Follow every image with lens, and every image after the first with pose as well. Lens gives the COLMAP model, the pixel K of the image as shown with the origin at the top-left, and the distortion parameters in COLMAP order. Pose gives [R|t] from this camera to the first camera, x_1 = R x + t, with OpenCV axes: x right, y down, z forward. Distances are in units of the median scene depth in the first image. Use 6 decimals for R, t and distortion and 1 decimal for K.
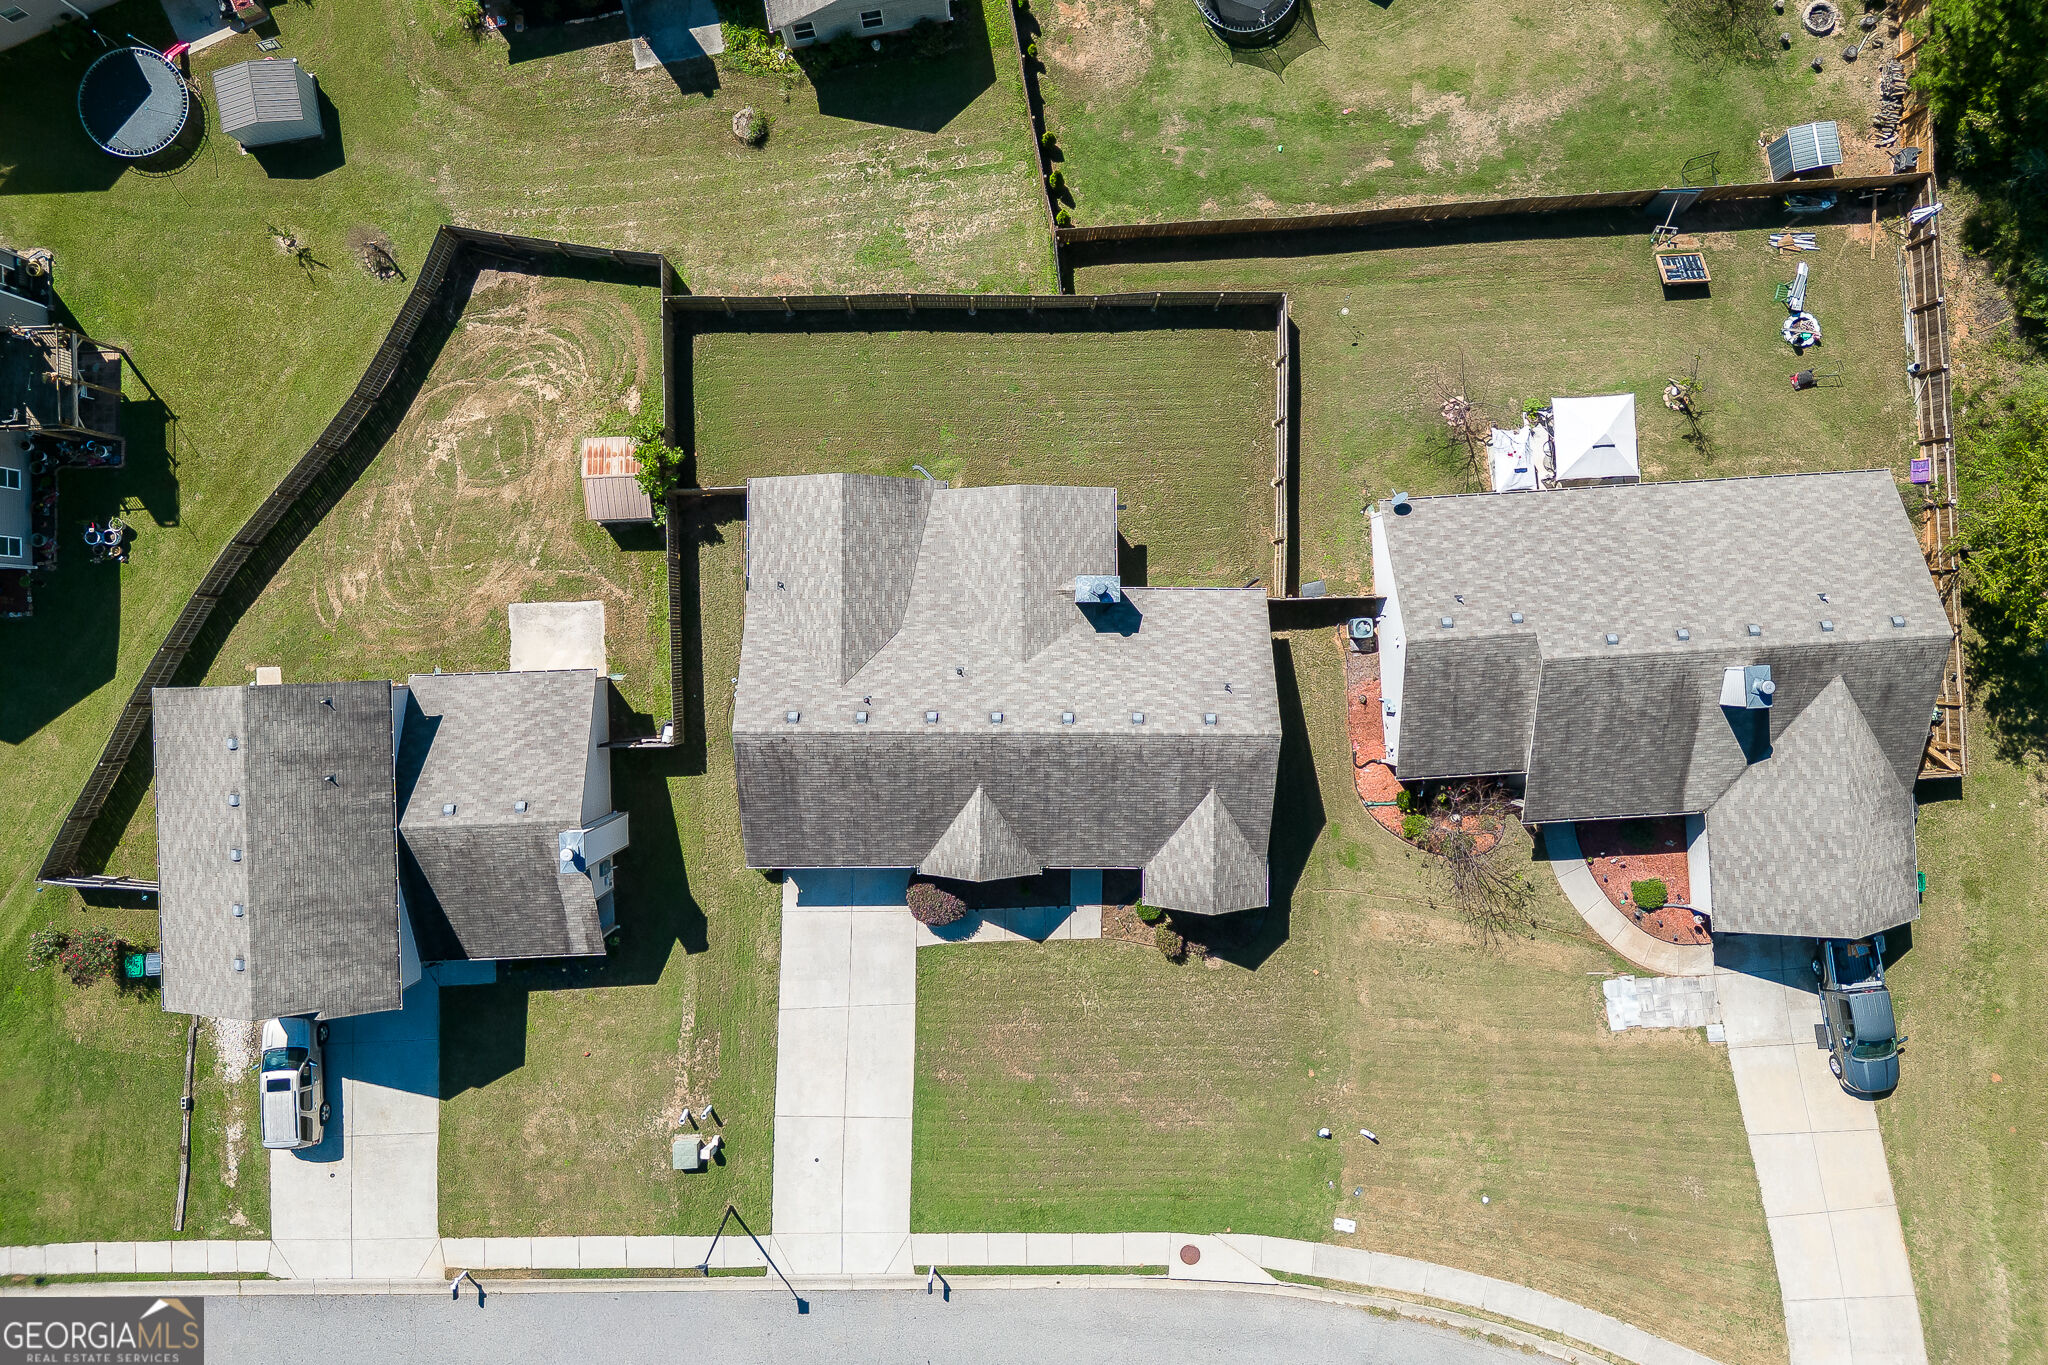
lens RADIAL K [[1437.5, 0, 1030.1], [0, 1437.5, 675.7], [0, 0, 1]] dist [0.096446, -0.115486]
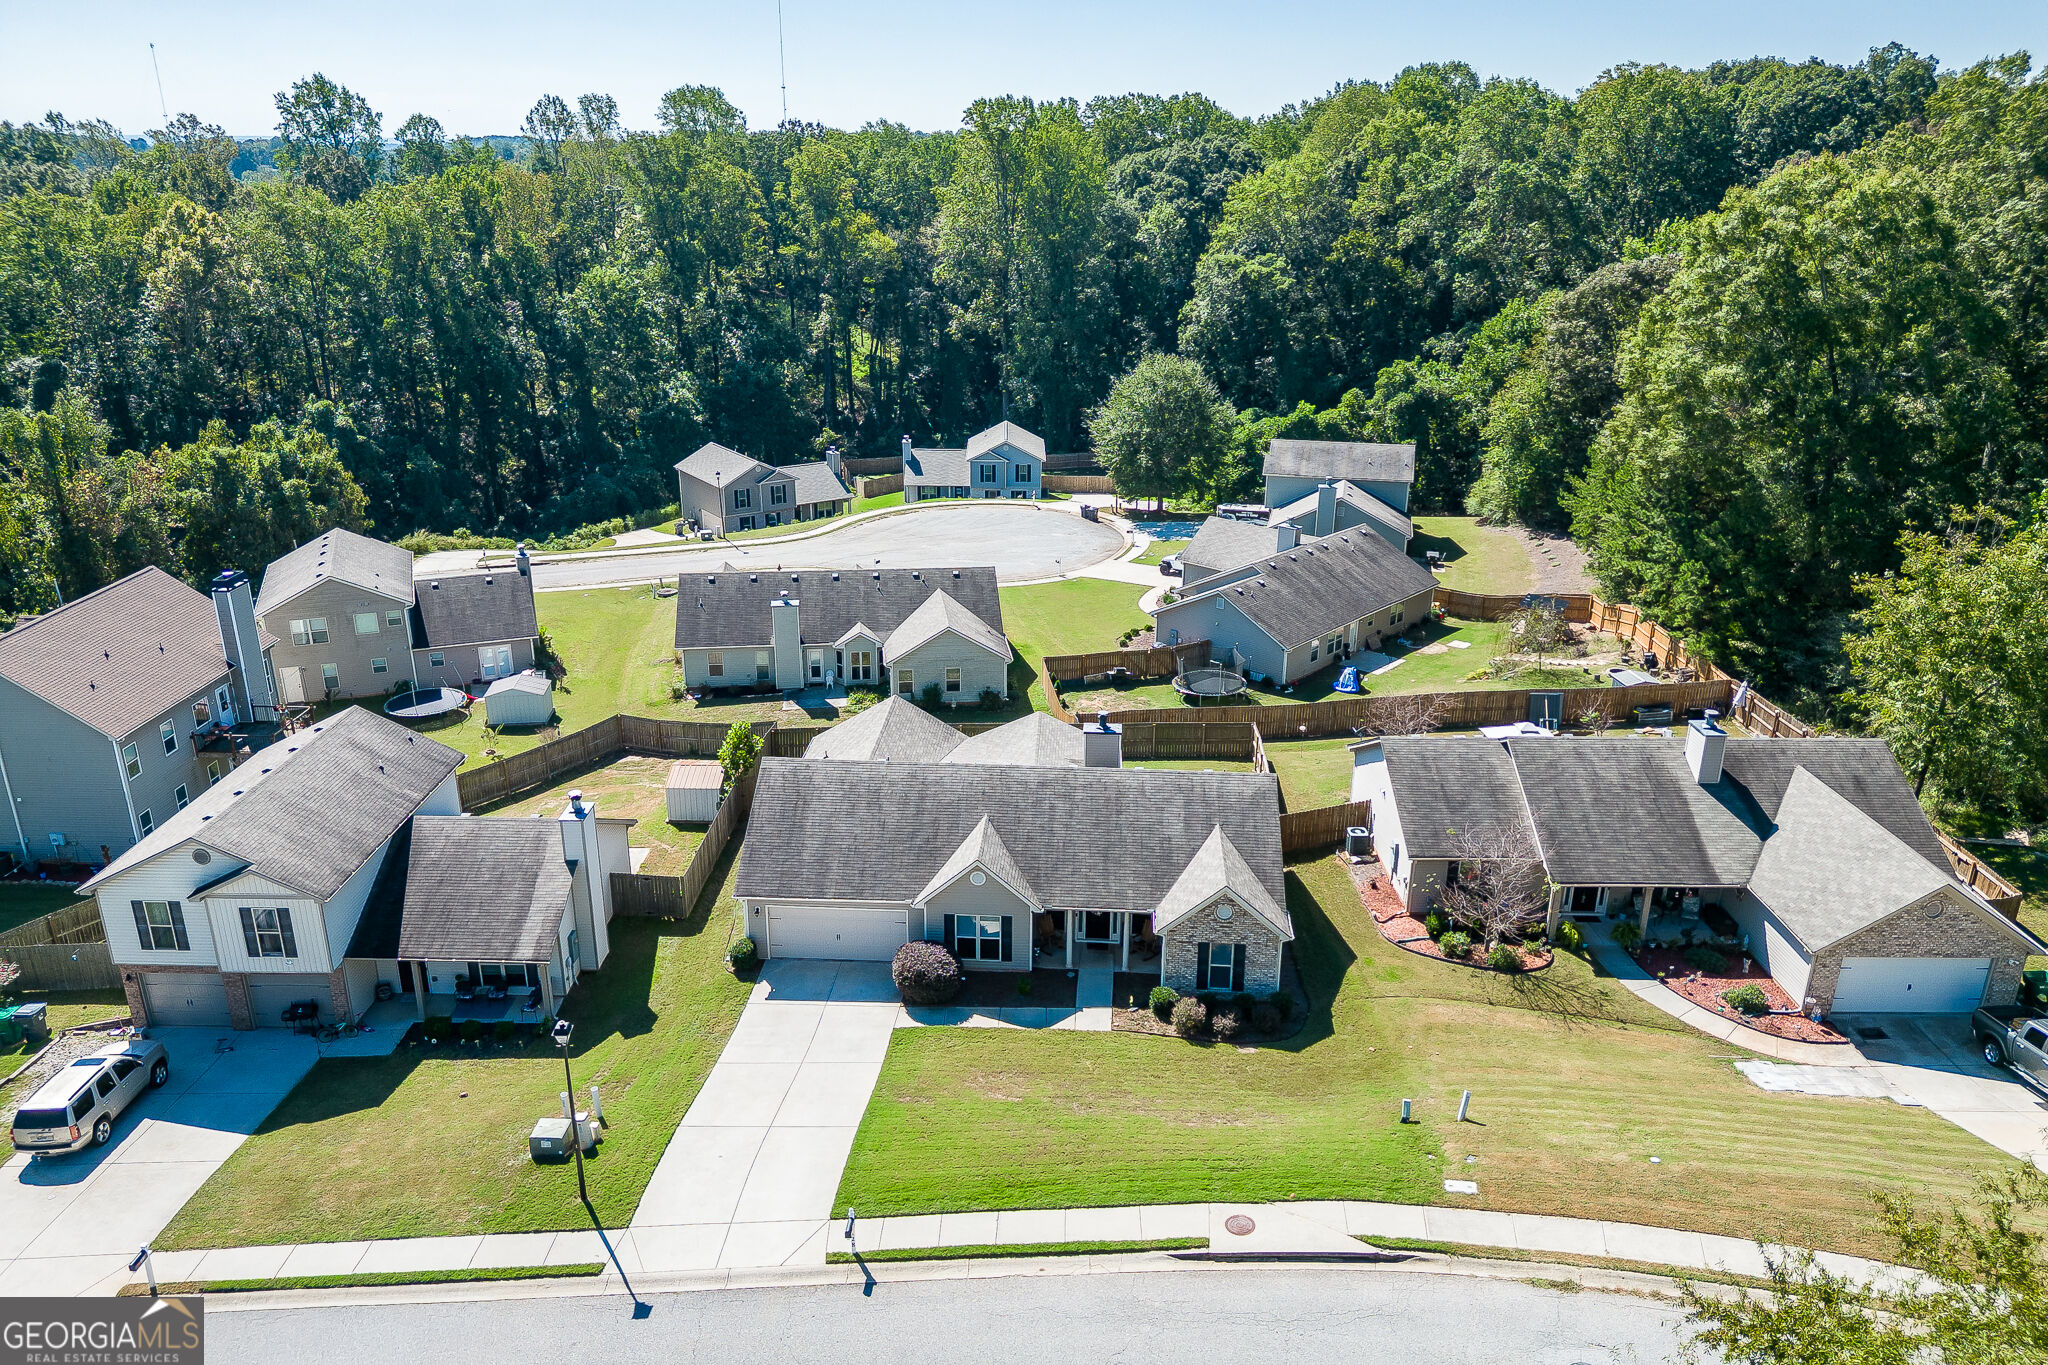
lens RADIAL K [[1437.5, 0, 1030.1], [0, 1437.5, 675.7], [0, 0, 1]] dist [0.096446, -0.115486]
pose [[0.998637, 0.009941, -0.051228, 0.044315], [-0.051495, 0.346719, -0.936555, 0.931009], [0.008451, 0.937916, 0.346758, 0.522707]]
